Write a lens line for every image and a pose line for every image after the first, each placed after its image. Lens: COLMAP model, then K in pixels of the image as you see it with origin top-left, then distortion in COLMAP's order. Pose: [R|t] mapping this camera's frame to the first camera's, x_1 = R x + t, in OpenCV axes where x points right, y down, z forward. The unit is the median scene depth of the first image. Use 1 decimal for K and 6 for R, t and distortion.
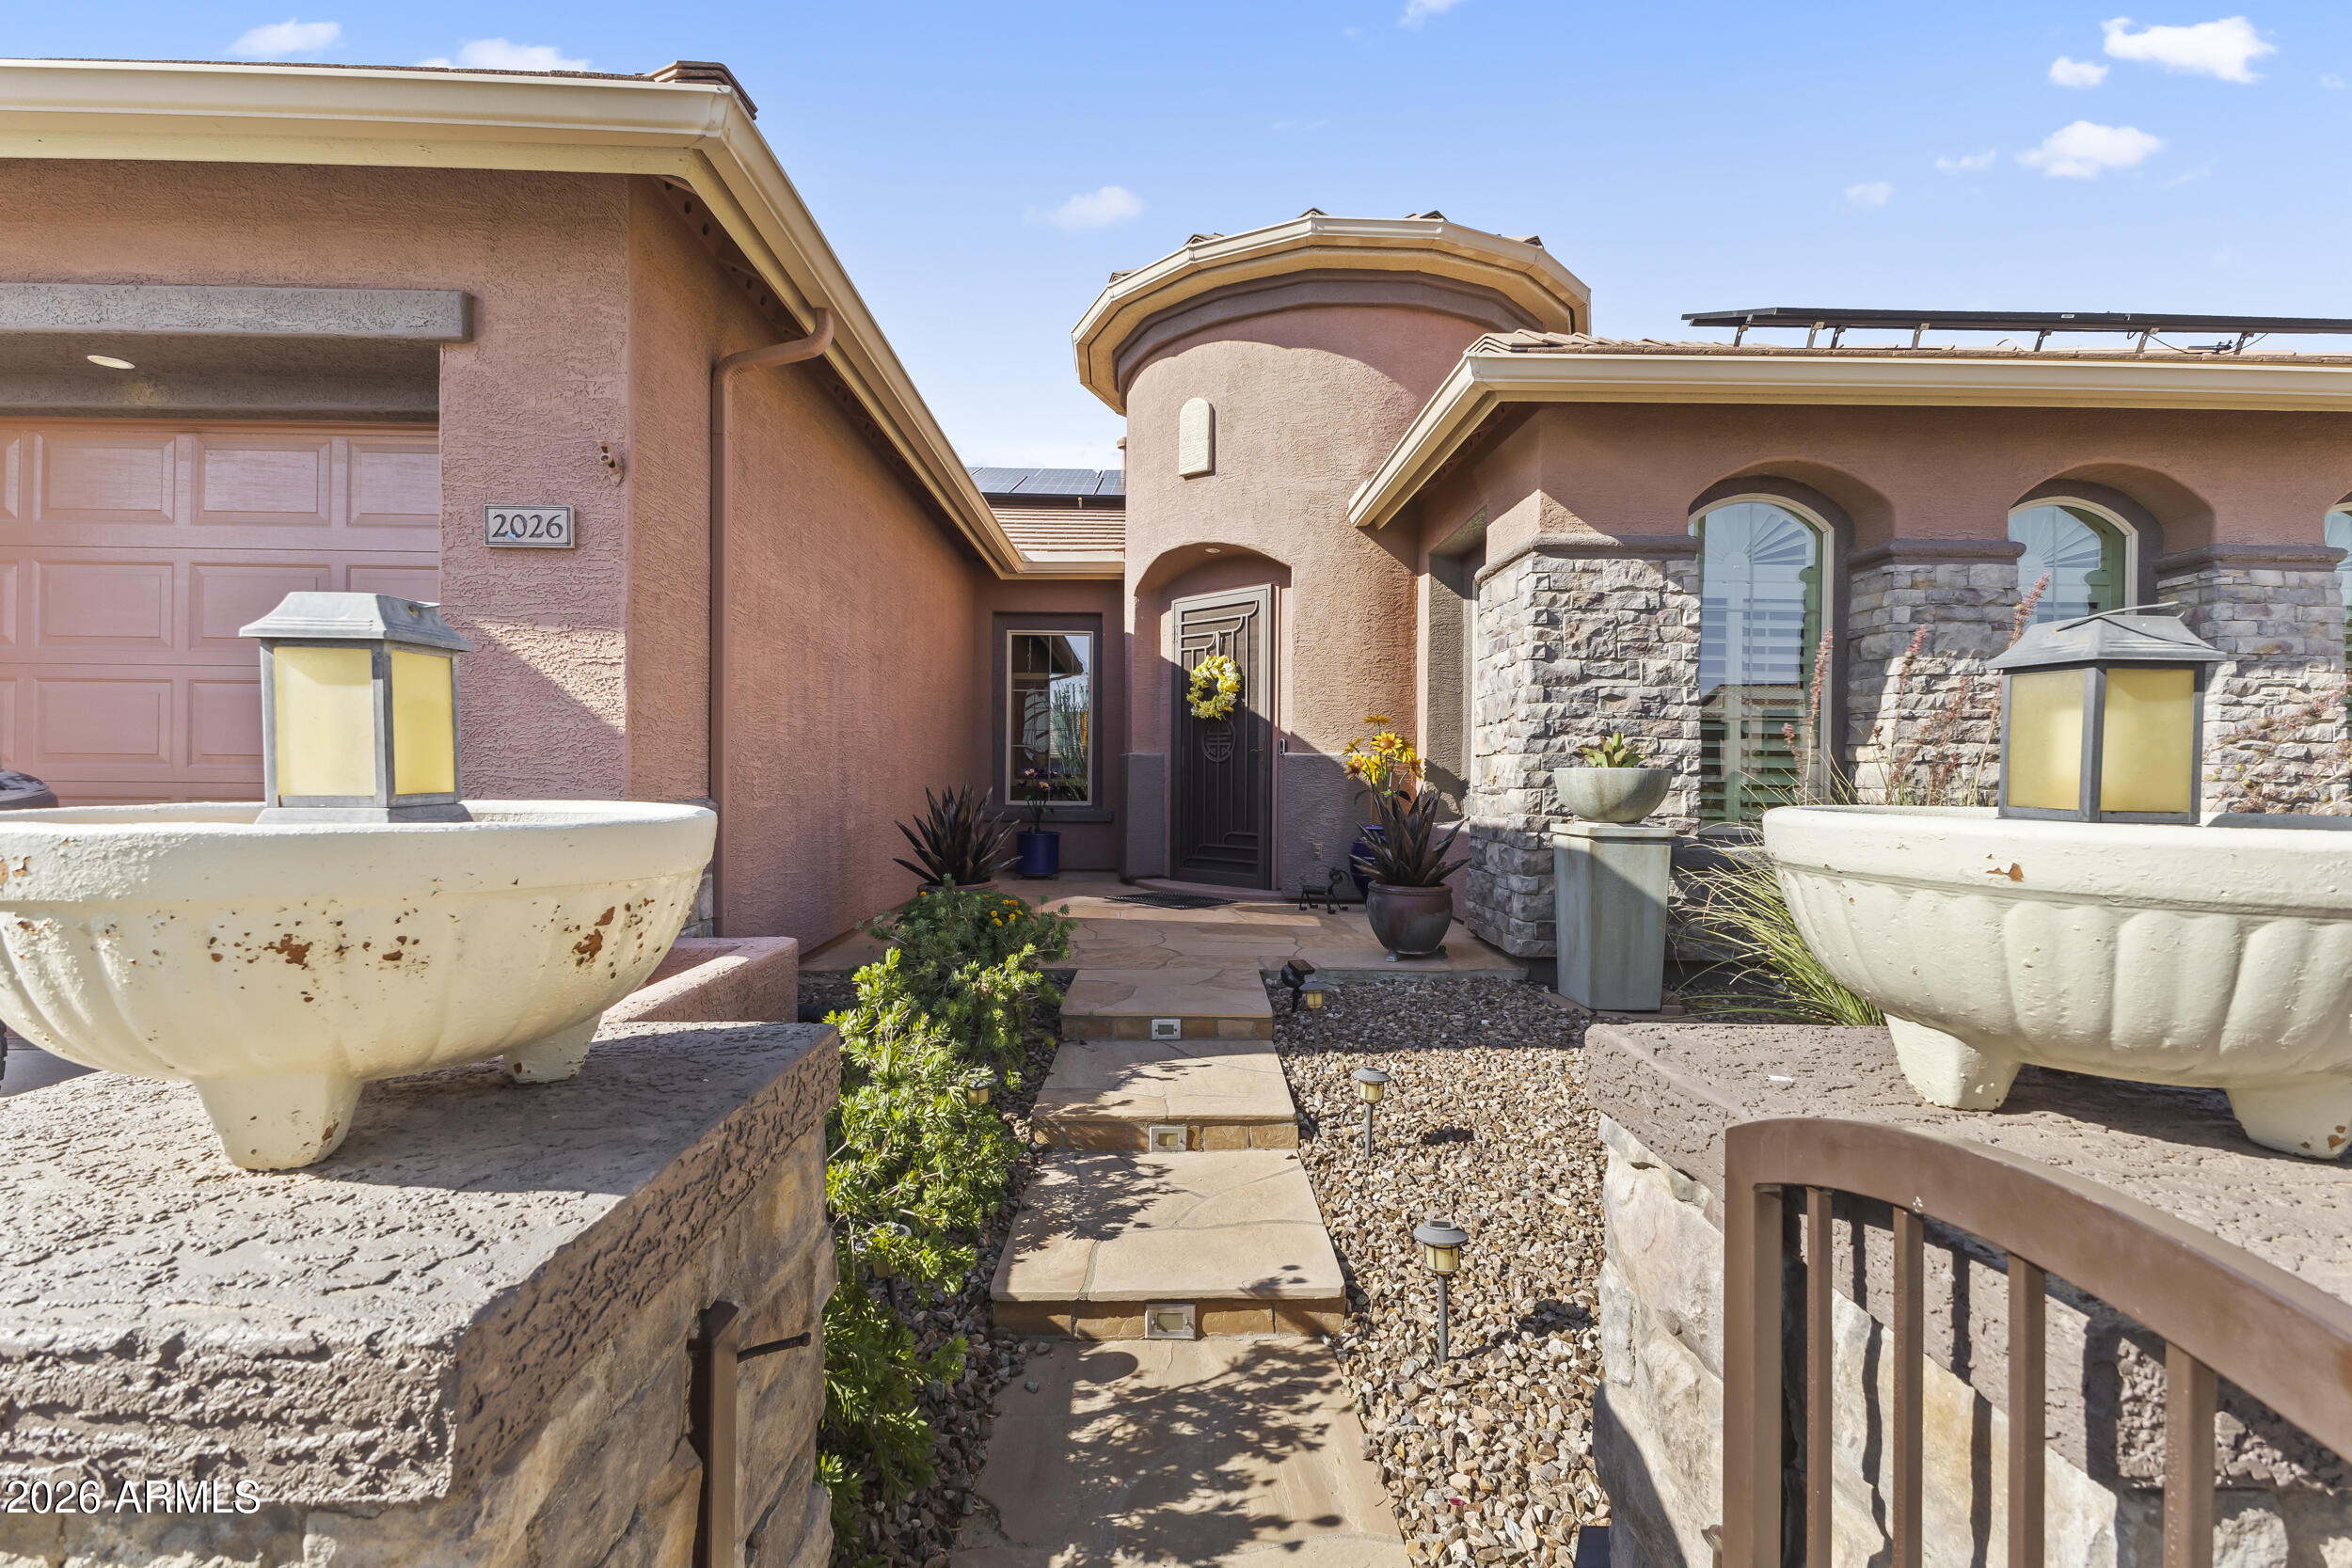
lens RADIAL K [[1011.8, 0, 1179.7], [0, 1011.8, 779.0], [0, 0, 1]] dist [0.003703, -0.002844]
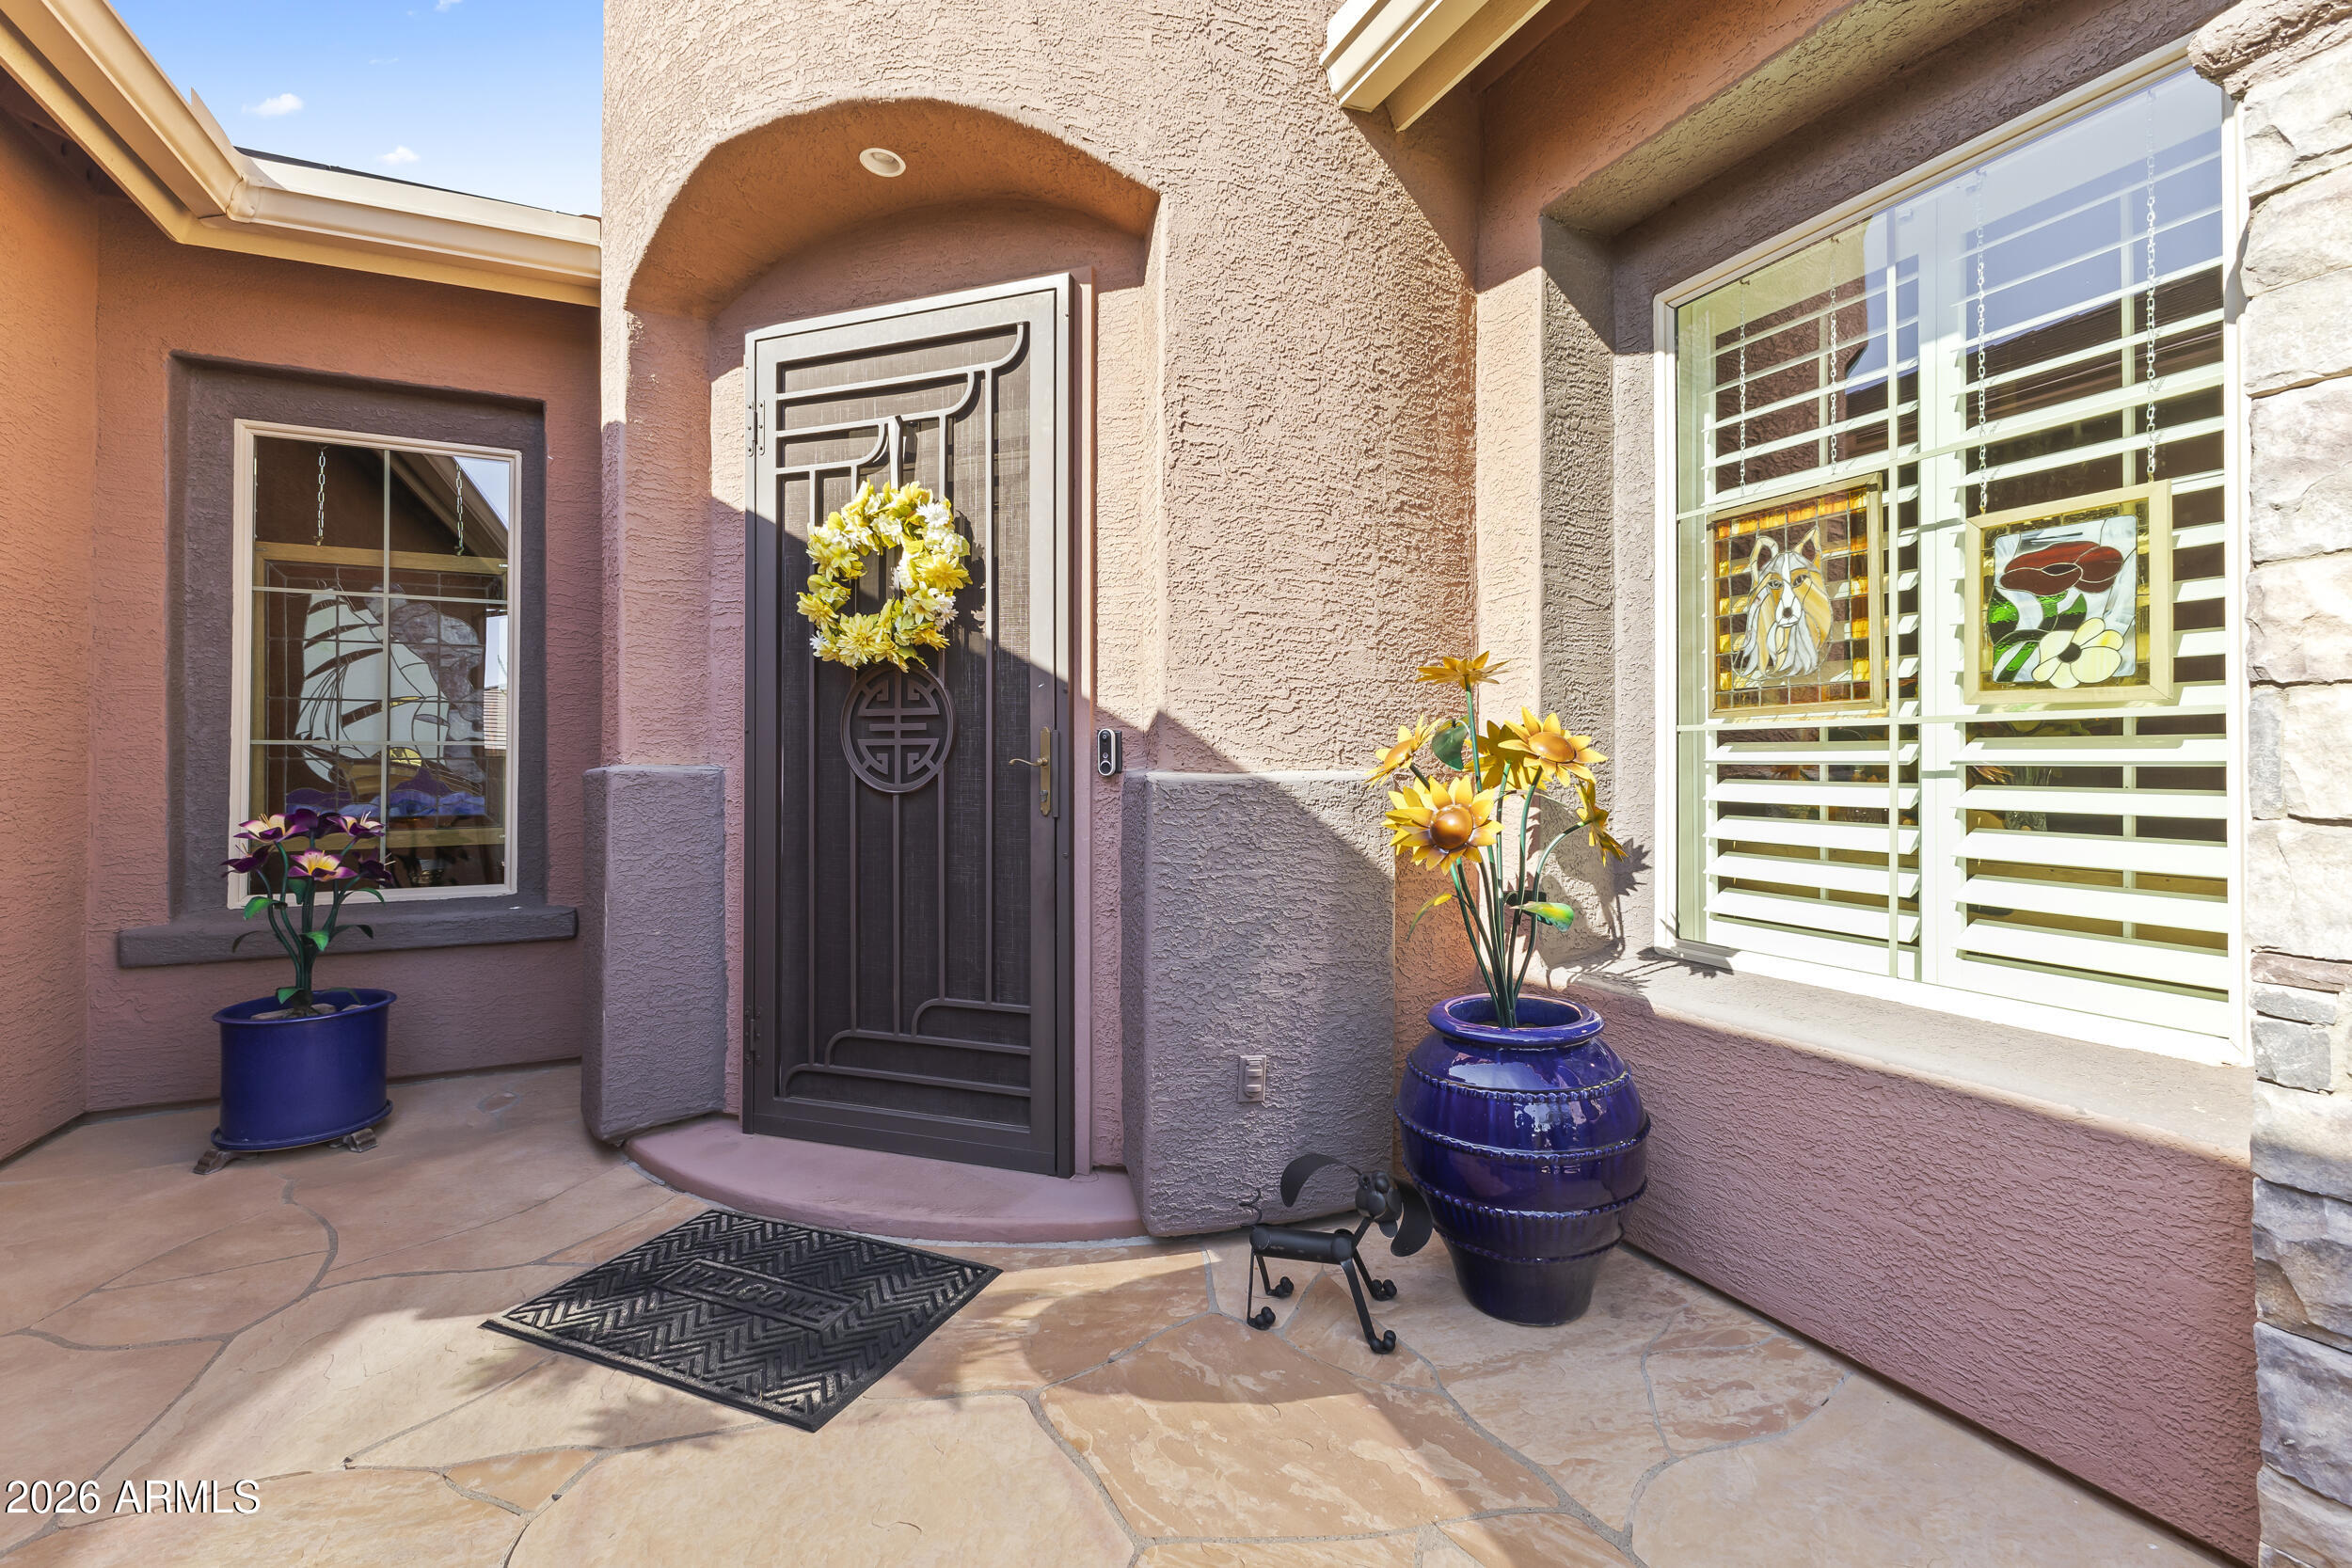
lens RADIAL K [[1011.8, 0, 1176.4], [0, 1011.8, 743.9], [0, 0, 1]] dist [0.003703, -0.002844]
pose [[0.914646, -0.006334, 0.404206, -0.014410], [0.011772, 0.999871, -0.010969, -0.029283], [-0.404084, 0.014791, 0.914602, 0.646000]]
